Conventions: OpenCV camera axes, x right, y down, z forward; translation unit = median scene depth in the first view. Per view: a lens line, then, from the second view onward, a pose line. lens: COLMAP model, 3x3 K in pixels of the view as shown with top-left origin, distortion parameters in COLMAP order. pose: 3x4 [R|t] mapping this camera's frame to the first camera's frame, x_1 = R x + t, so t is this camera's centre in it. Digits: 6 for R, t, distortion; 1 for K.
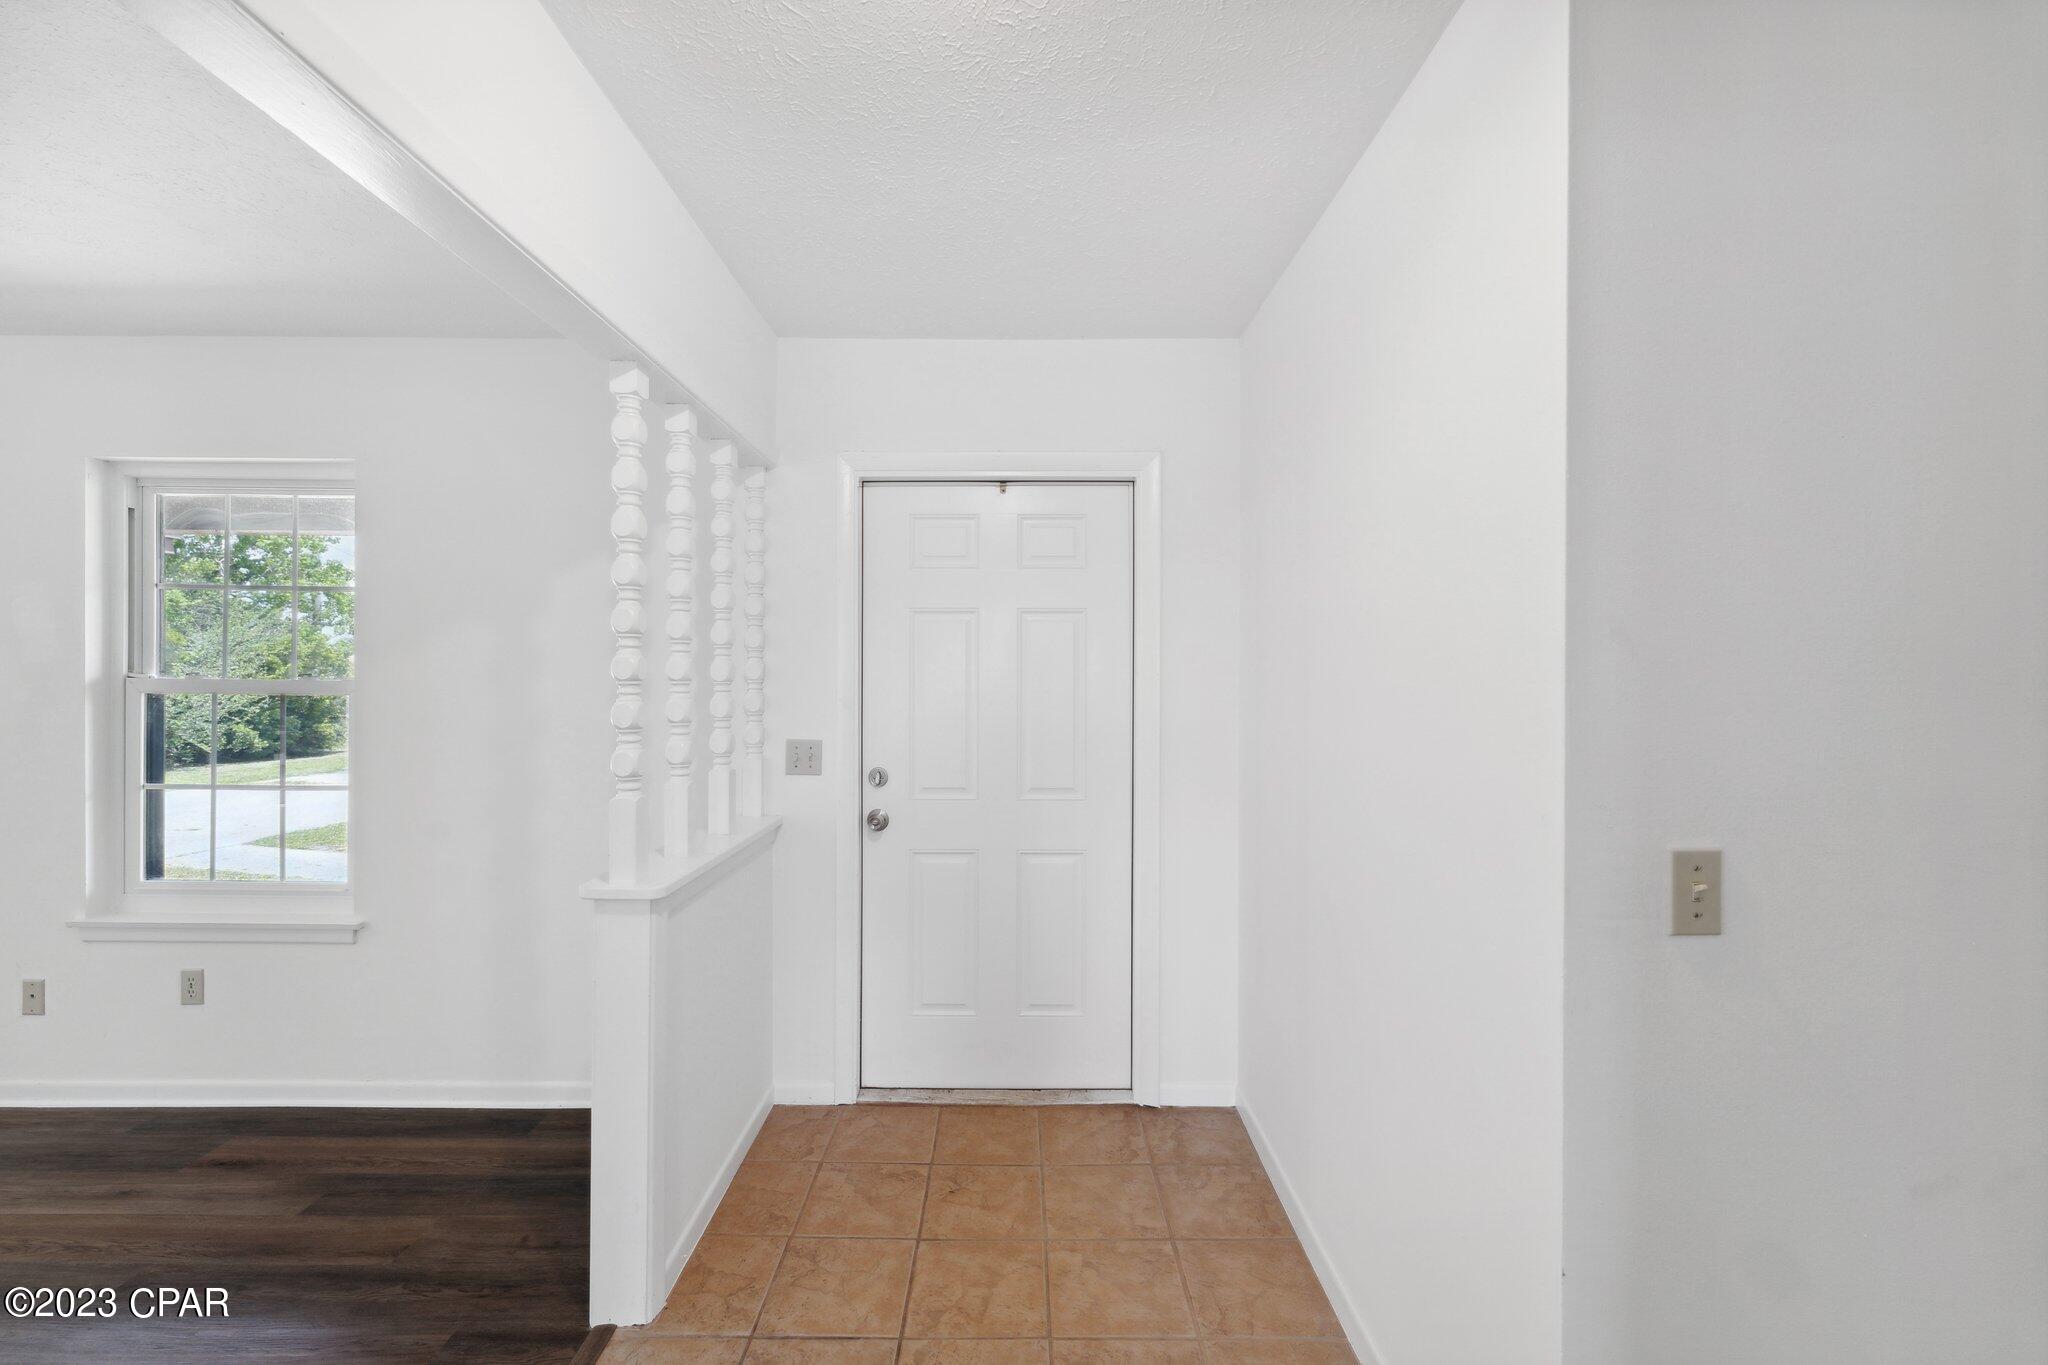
lens RADIAL K [[857.9, 0, 1012.1], [0, 857.9, 689.3], [0, 0, 1]] dist [0.010568, -0.000408]
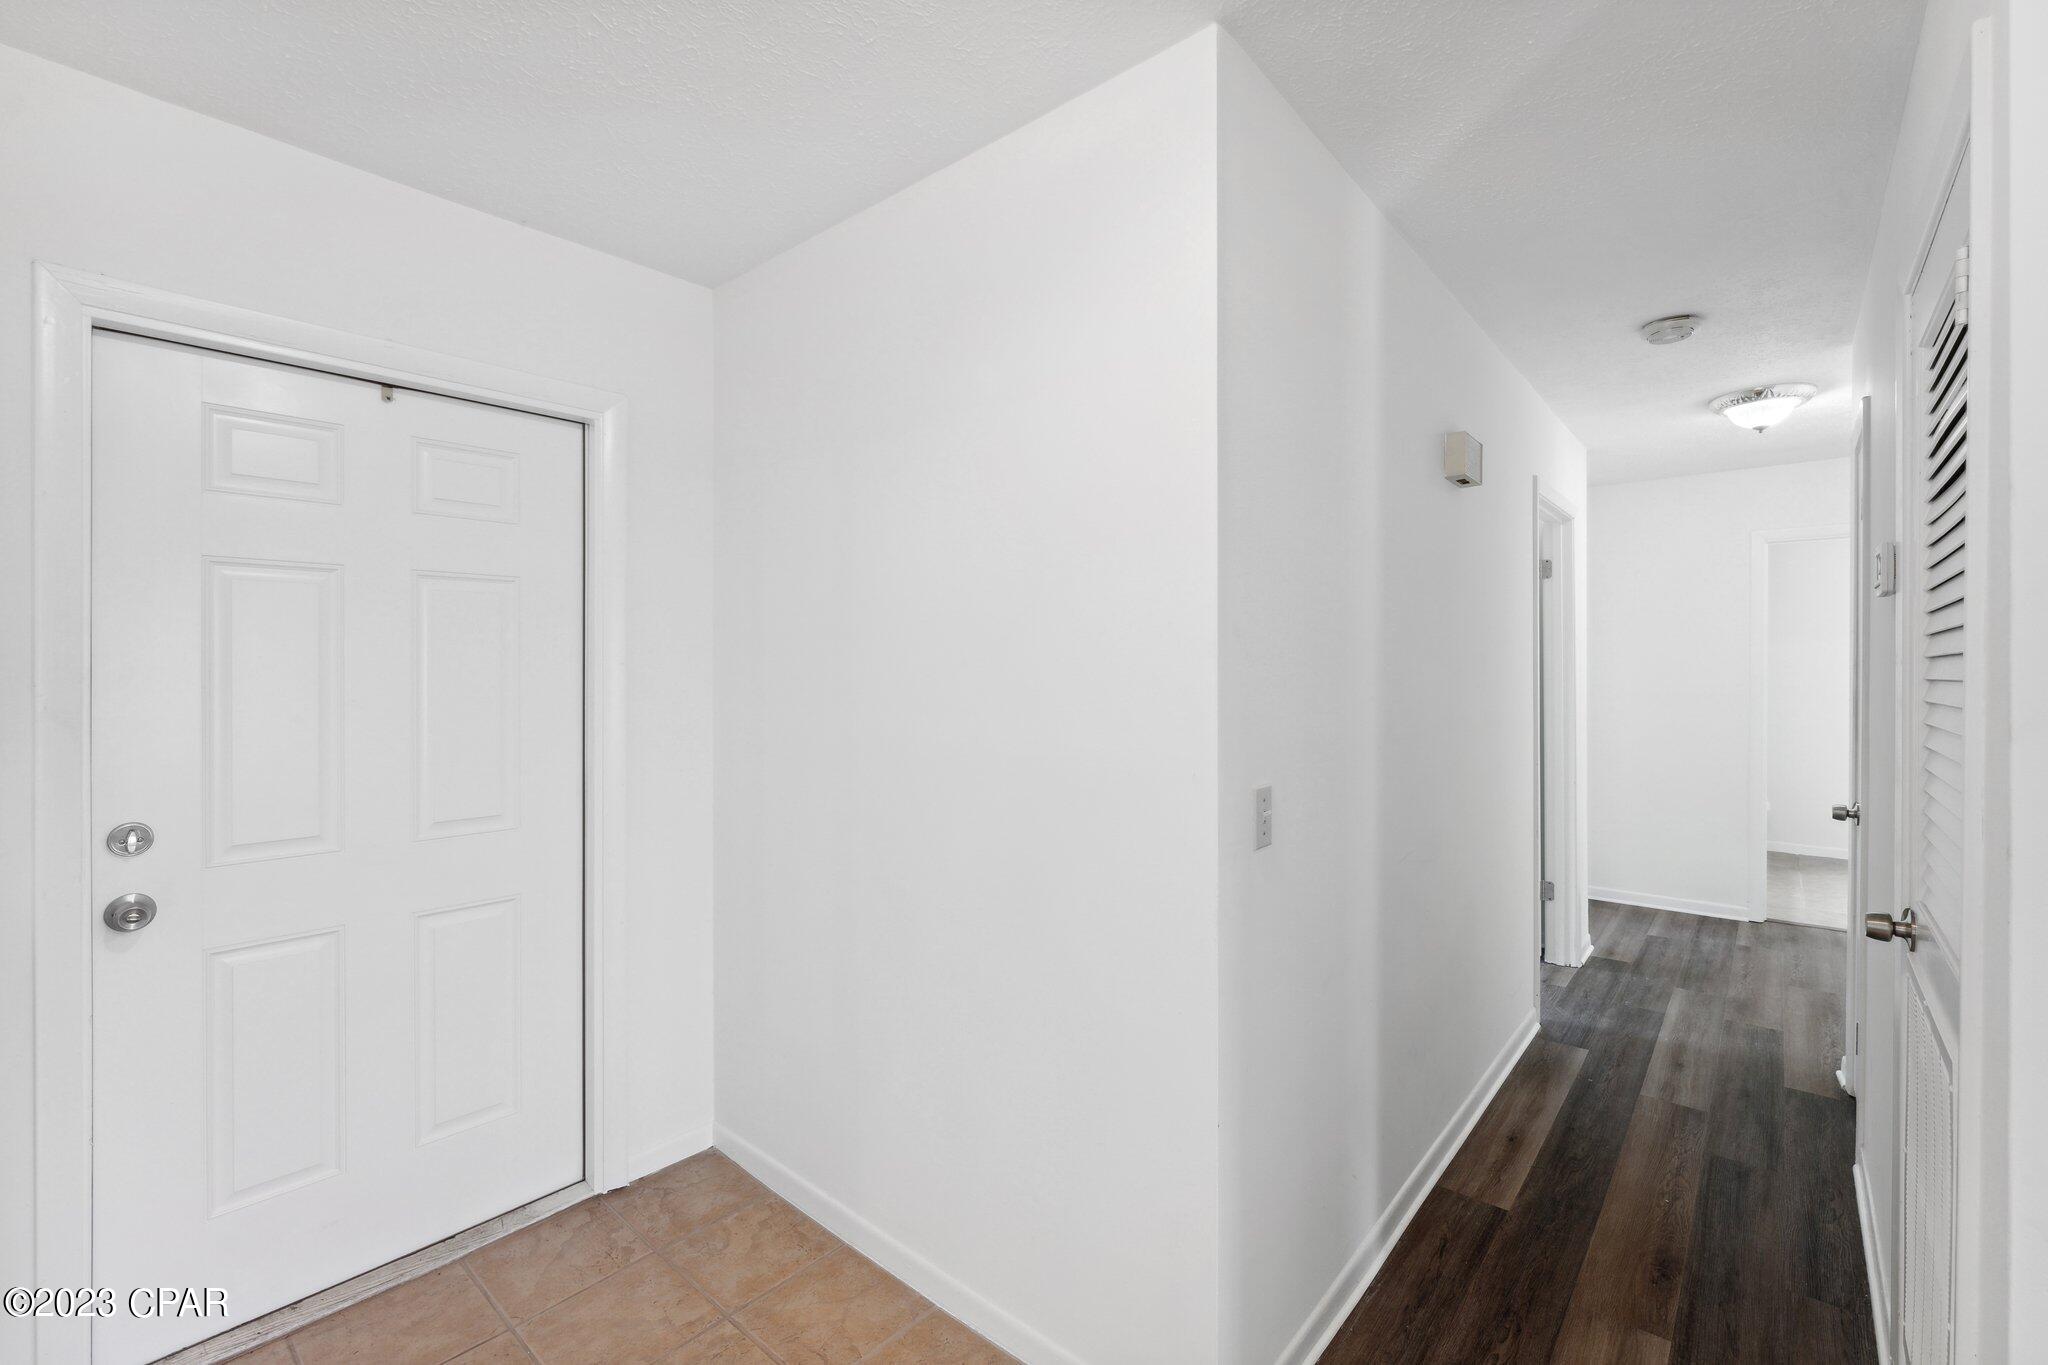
lens RADIAL K [[900.3, 0, 1014.6], [0, 900.3, 669.2], [0, 0, 1]] dist [-0.000672, 0.000011]
pose [[0.644005, -0.005509, 0.765002, -0.259350], [0.011983, 0.999924, -0.002887, -0.004079], [-0.764928, 0.011026, 0.644022, 0.157766]]
